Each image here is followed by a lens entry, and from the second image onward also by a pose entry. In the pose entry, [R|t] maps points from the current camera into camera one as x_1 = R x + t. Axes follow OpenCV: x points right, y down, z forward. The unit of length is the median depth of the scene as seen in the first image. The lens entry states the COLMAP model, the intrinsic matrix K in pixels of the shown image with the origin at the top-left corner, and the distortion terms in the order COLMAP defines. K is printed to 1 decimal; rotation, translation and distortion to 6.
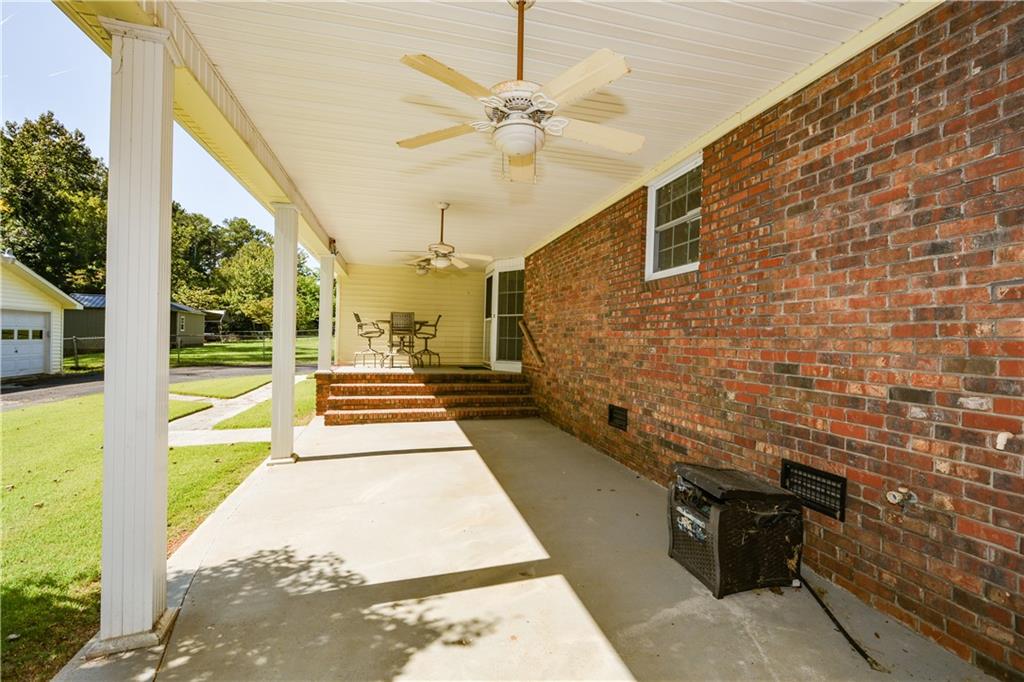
lens RADIAL K [[465.2, 0, 514.9], [0, 465.2, 344.5], [0, 0, 1]] dist [-0.000615, -0.001223]
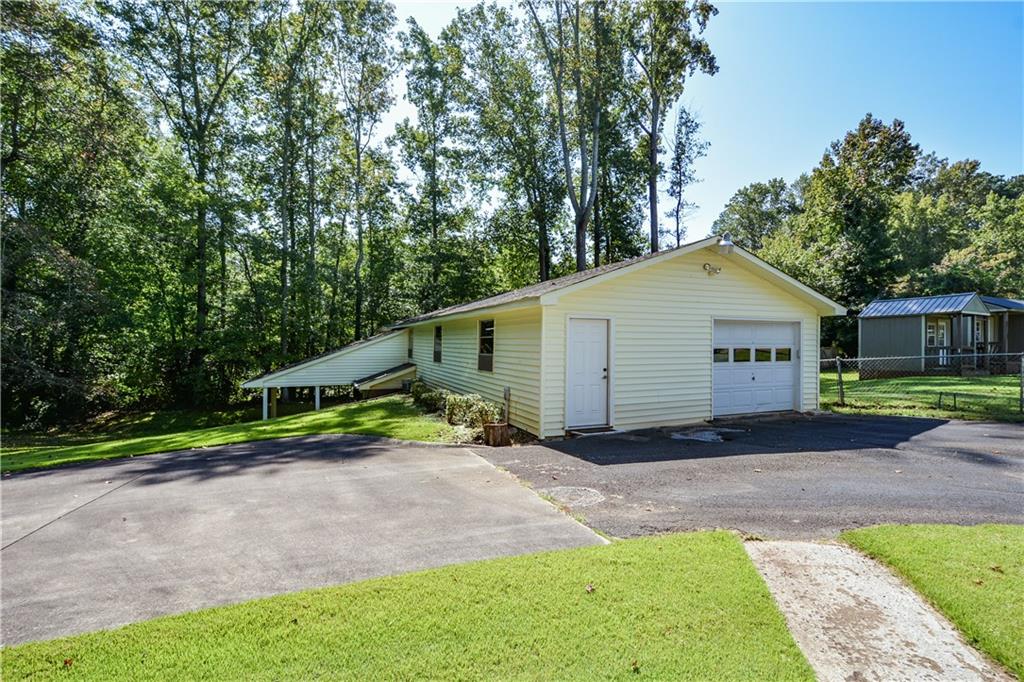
lens RADIAL K [[465.2, 0, 539.3], [0, 465.2, 336.3], [0, 0, 1]] dist [-0.000615, -0.001223]
pose [[0.114240, -0.034553, -0.992852, -0.172185], [-0.017426, 0.999172, -0.036778, -0.007745], [0.993300, 0.021503, 0.113543, 0.256415]]
